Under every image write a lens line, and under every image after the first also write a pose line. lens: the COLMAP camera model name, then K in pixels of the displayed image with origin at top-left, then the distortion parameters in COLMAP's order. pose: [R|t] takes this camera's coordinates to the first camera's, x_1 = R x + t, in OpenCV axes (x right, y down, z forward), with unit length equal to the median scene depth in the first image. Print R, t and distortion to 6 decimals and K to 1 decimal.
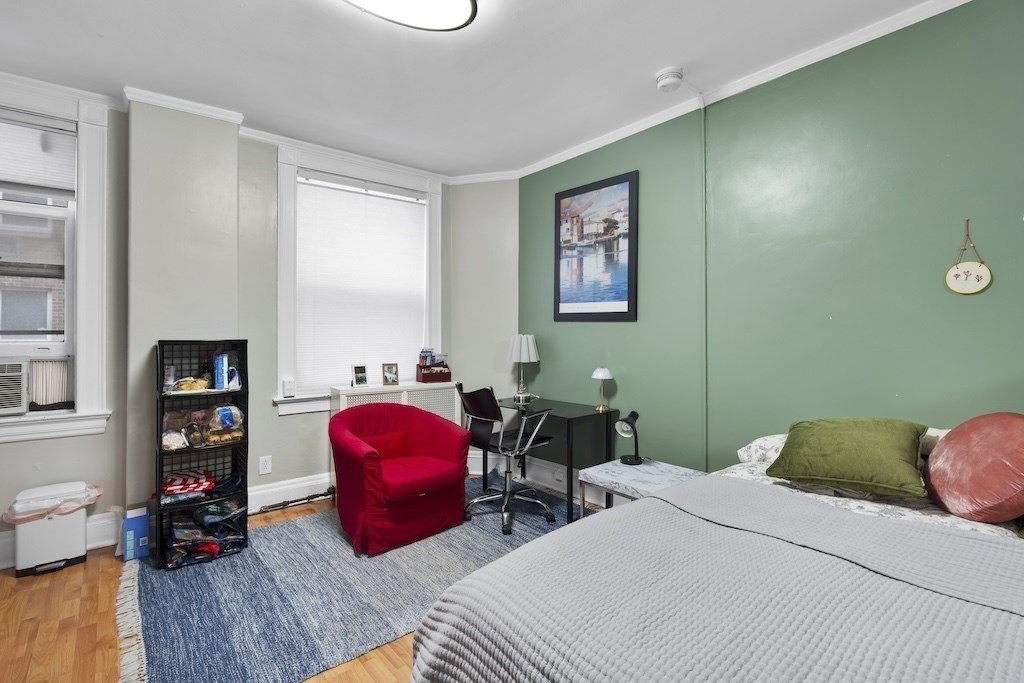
lens RADIAL K [[467.9, 0, 513.8], [0, 467.9, 333.5], [0, 0, 1]] dist [0.000495, 0.000073]
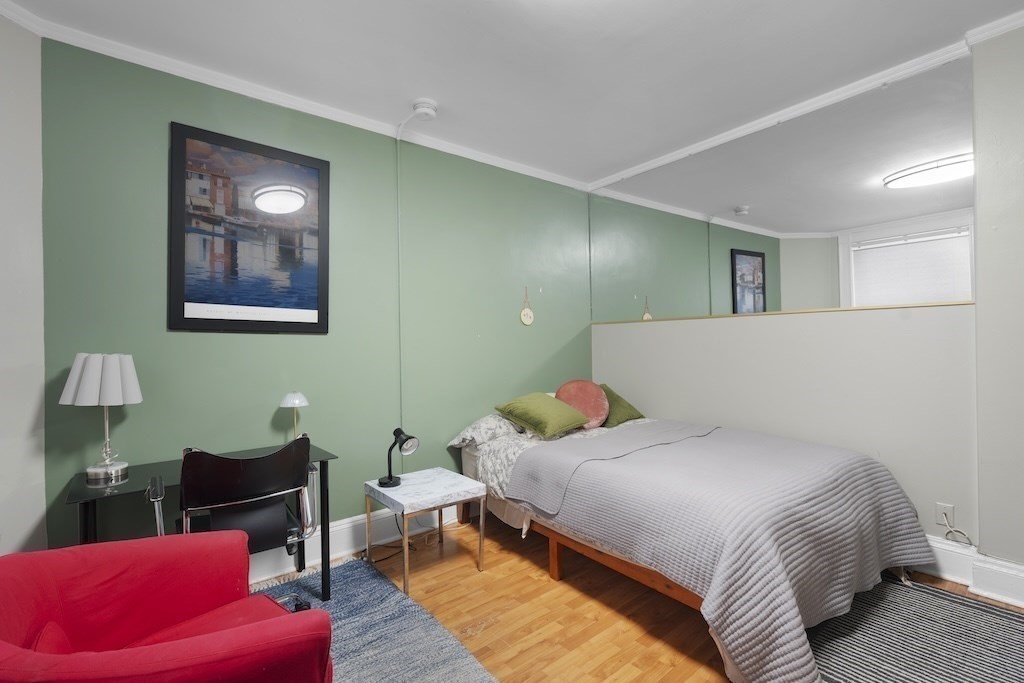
lens RADIAL K [[467.9, 0, 513.4], [0, 467.9, 344.9], [0, 0, 1]] dist [0.000495, 0.000073]
pose [[0.019911, -0.000241, 0.999802, -0.579324], [0.012772, 0.999918, -0.000014, -0.002030], [-0.999720, 0.012769, 0.019913, 0.613734]]
